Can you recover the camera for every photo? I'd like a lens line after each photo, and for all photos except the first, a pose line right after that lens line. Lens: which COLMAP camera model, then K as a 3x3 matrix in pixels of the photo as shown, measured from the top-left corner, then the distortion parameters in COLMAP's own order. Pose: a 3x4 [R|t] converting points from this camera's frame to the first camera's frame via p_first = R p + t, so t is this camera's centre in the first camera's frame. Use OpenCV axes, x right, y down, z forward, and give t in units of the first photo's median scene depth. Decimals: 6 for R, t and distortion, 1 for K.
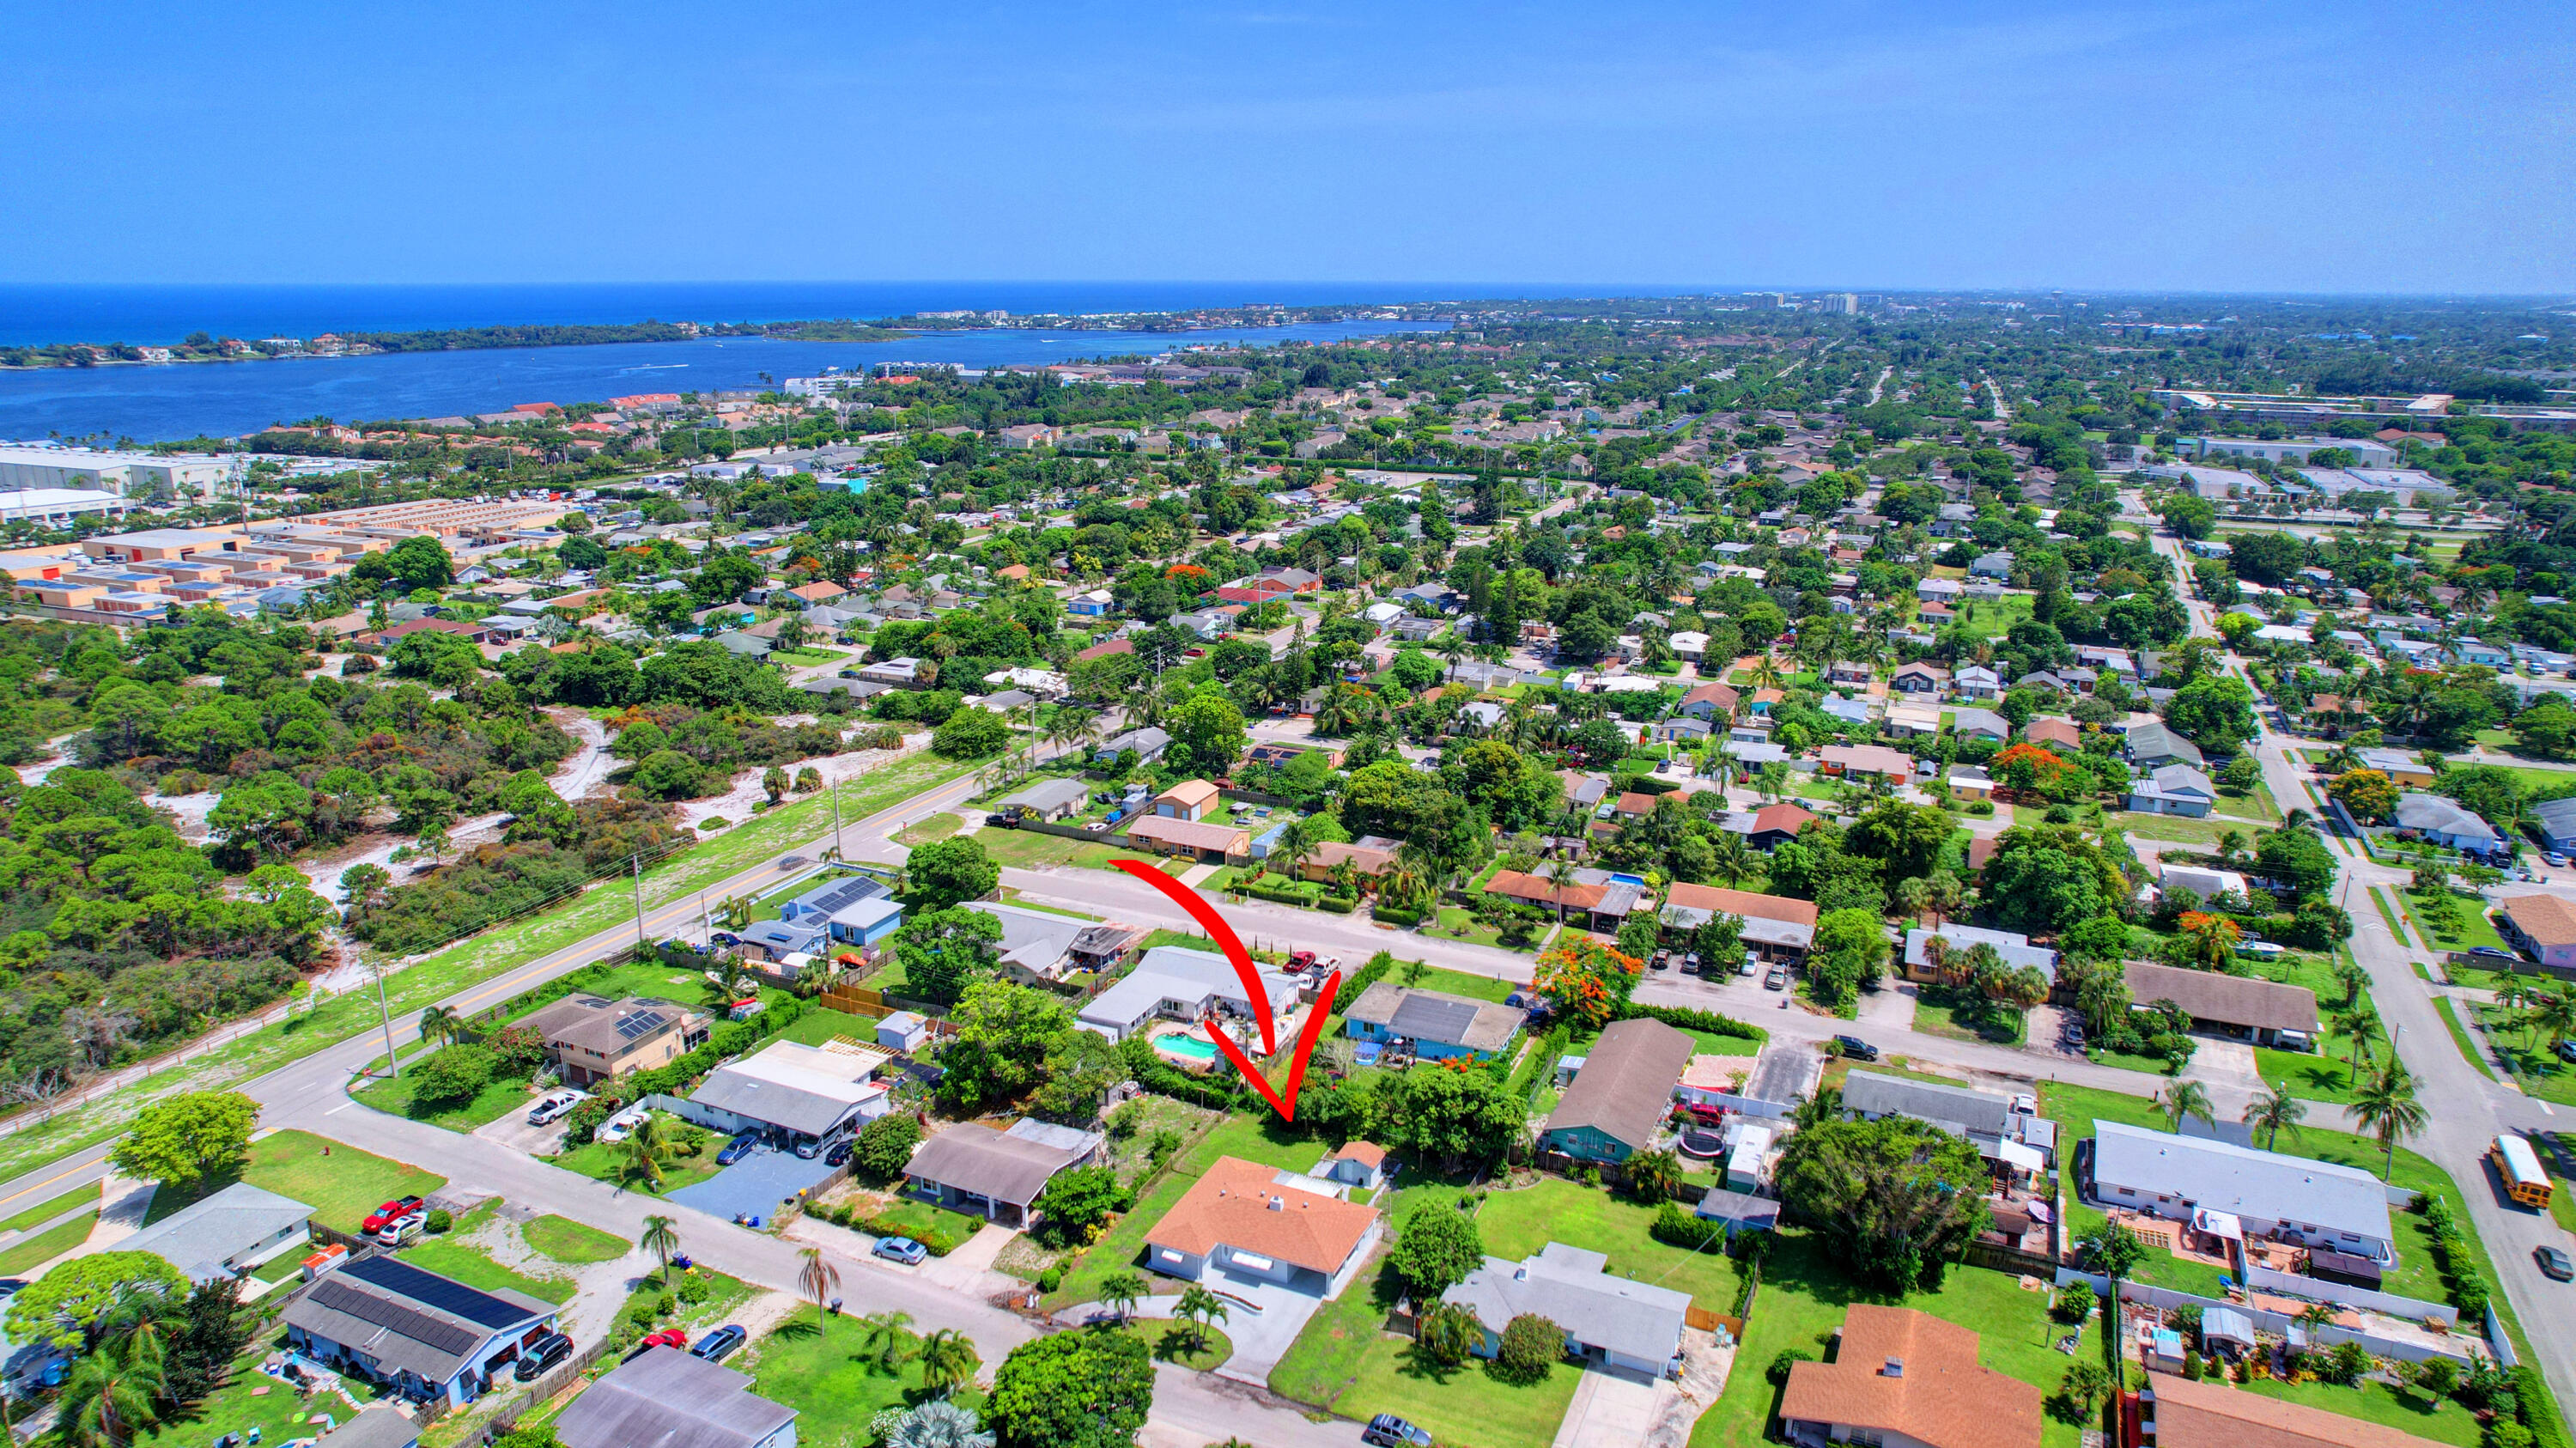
lens RADIAL K [[1646.0, 0, 1296.6], [0, 1646.0, 730.7], [0, 0, 1]] dist [-0.068334, 0.061932]
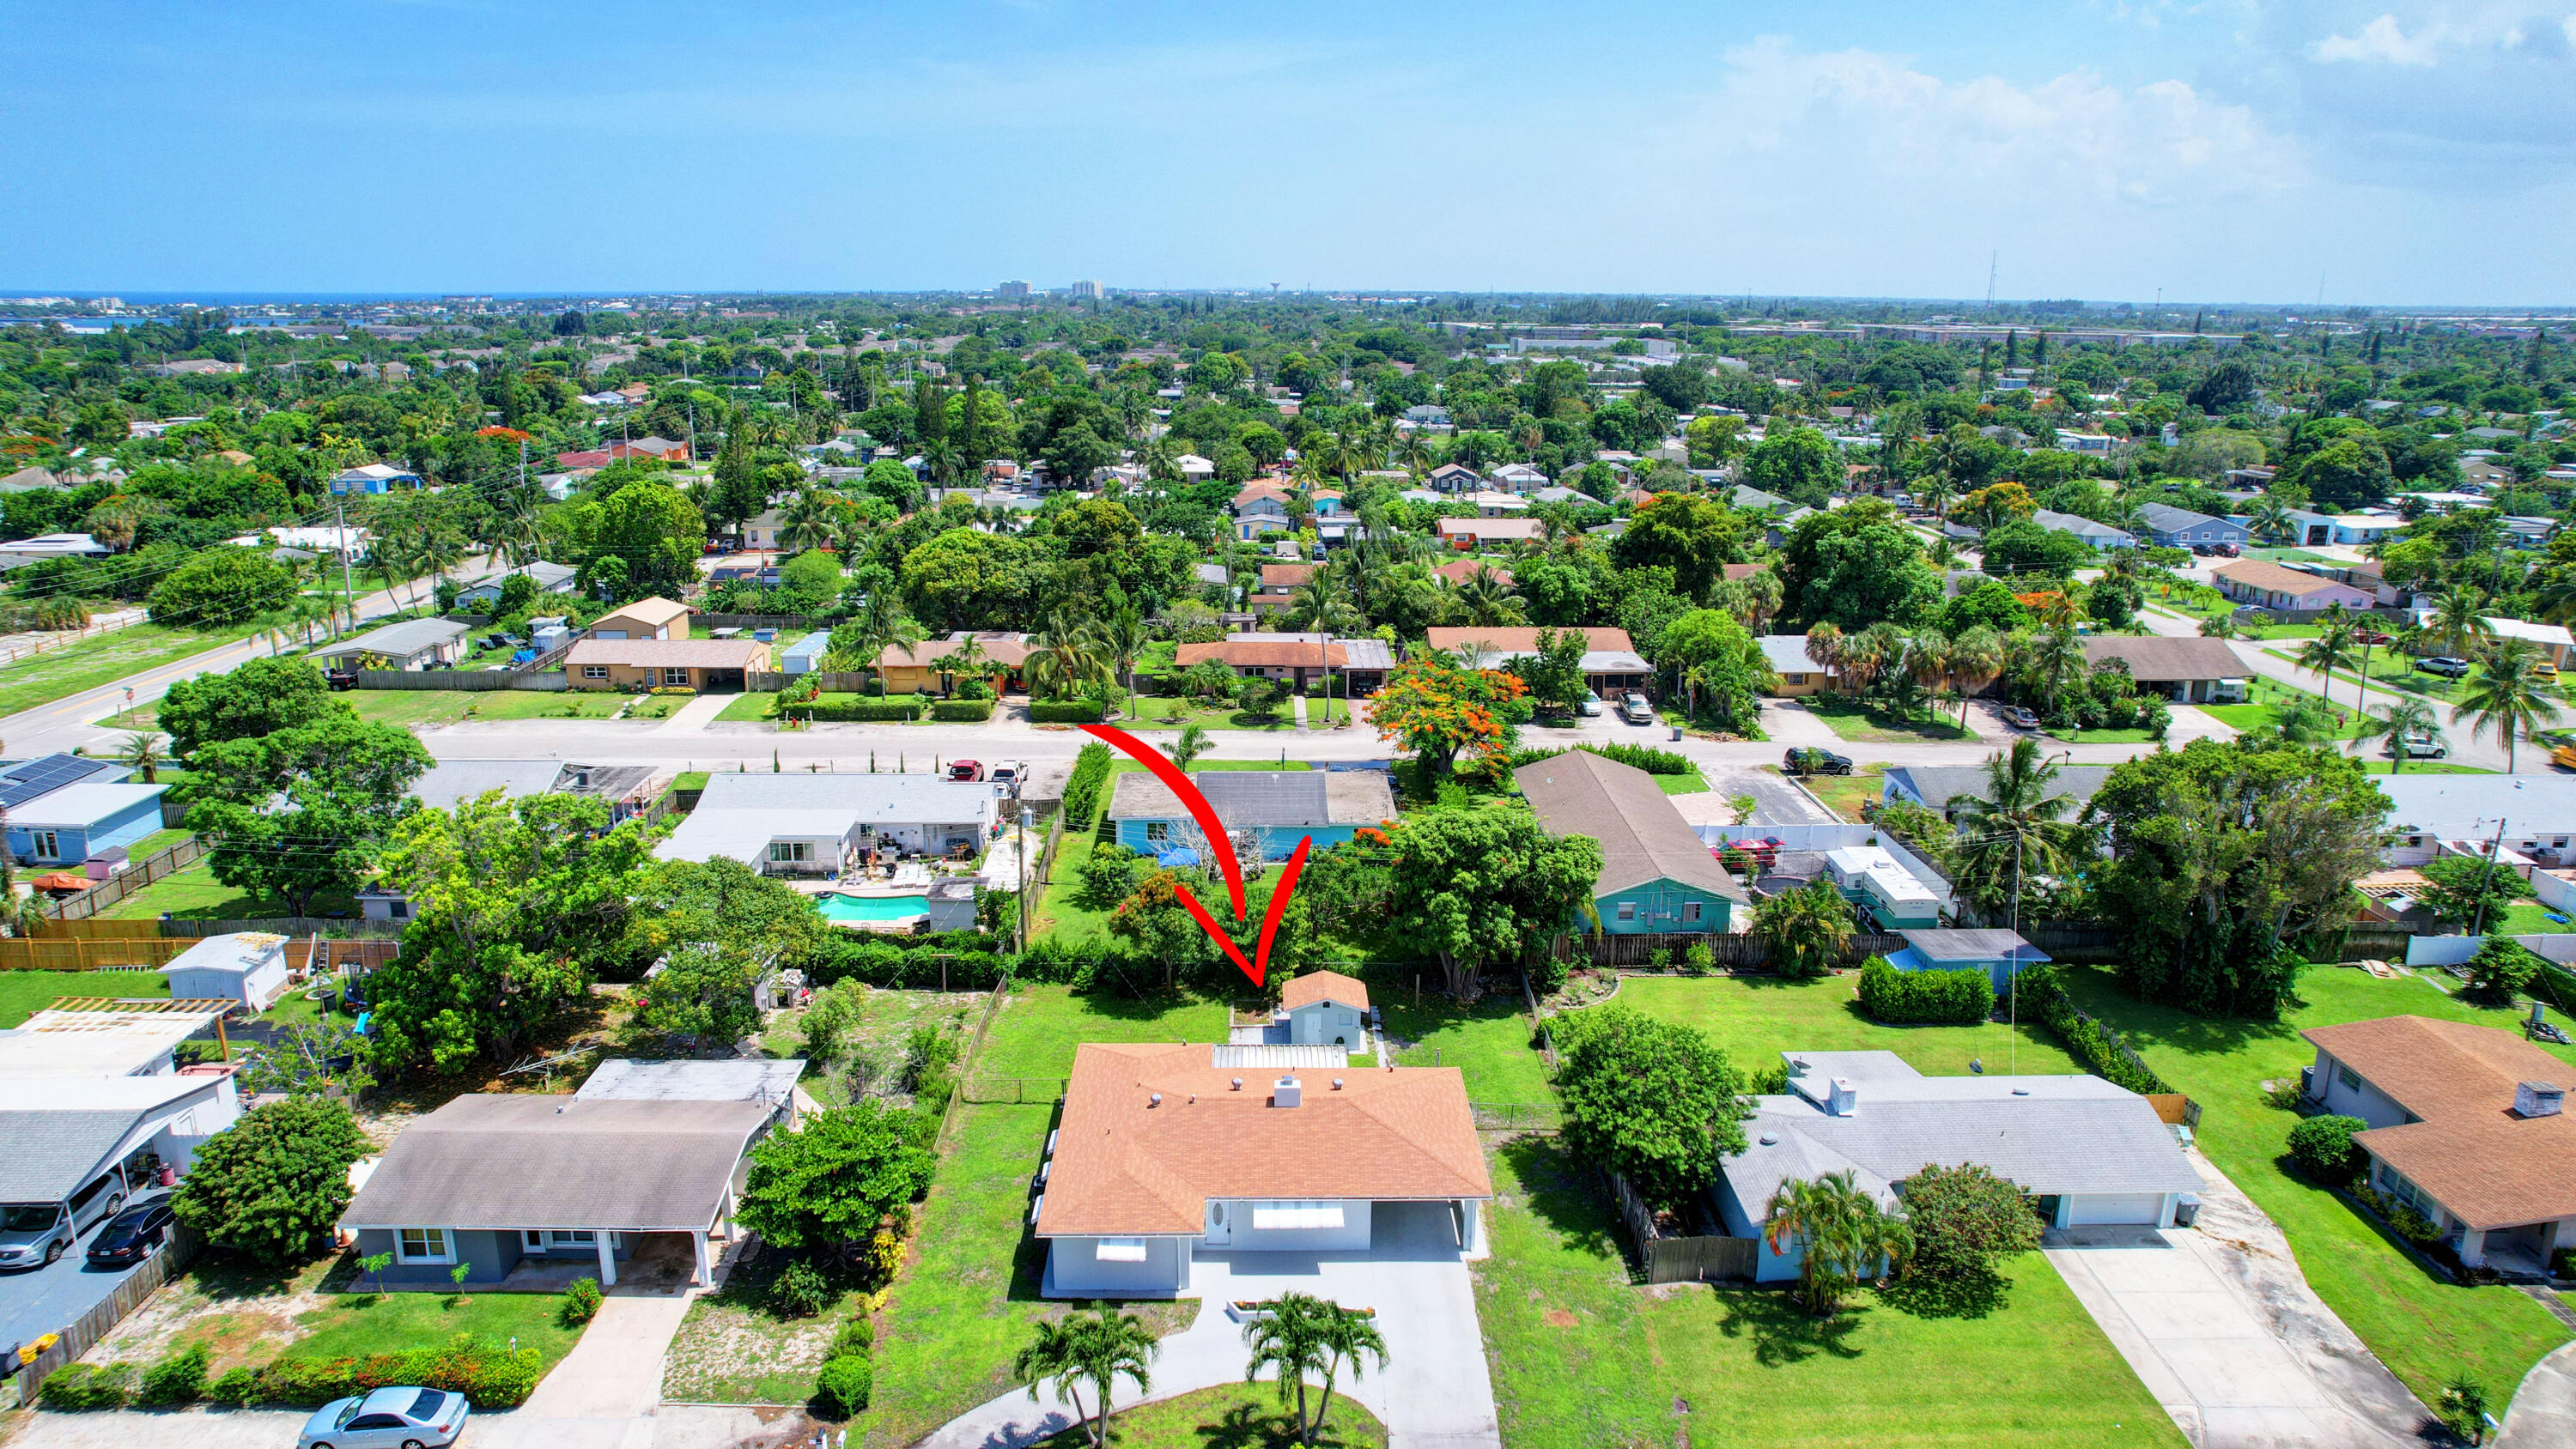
lens RADIAL K [[1645.6, 0, 1296.6], [0, 1645.6, 731.2], [0, 0, 1]] dist [-0.068334, 0.061932]
pose [[0.901367, -0.112863, 0.418091, -0.136359], [0.115289, 0.993140, 0.019542, 0.127038], [-0.417428, 0.030587, 0.908195, 0.408337]]
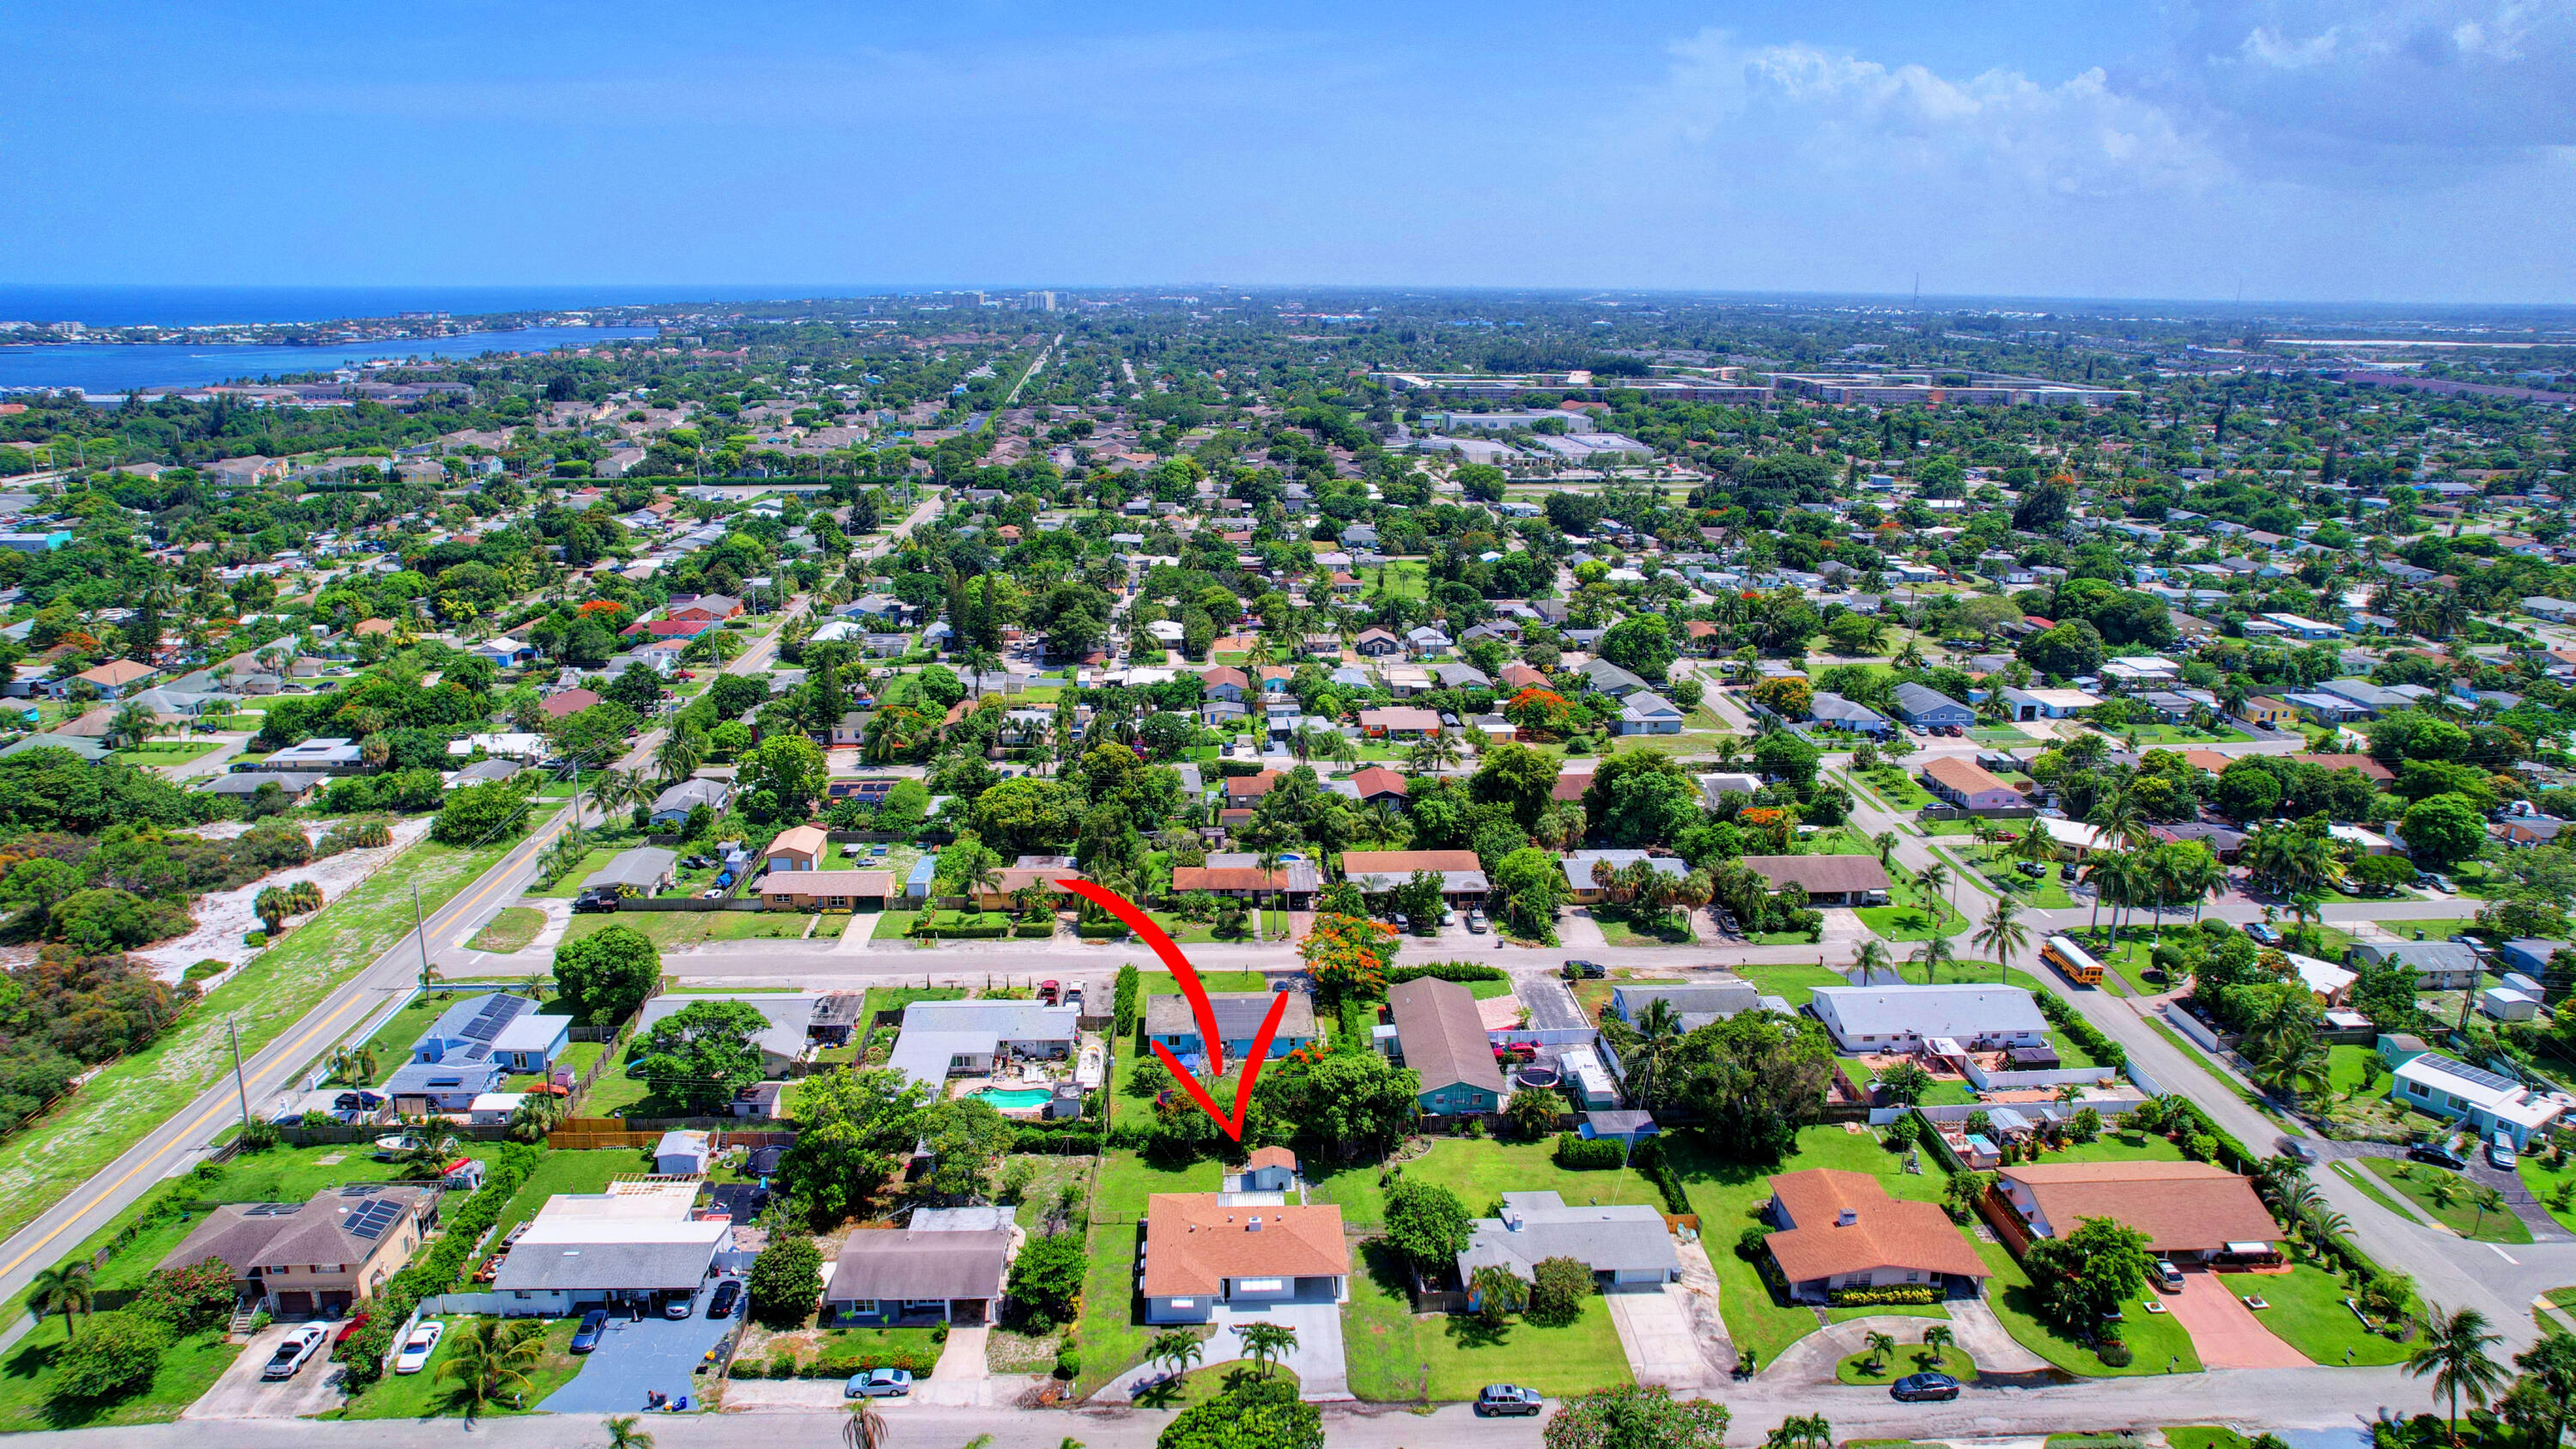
lens RADIAL K [[1646.1, 0, 1296.6], [0, 1646.1, 731.2], [0, 0, 1]] dist [-0.068334, 0.061932]
pose [[0.887718, -0.121566, 0.444047, -0.276156], [0.121383, 0.992183, 0.028965, -0.020285], [-0.444097, 0.028187, 0.895535, 0.074049]]
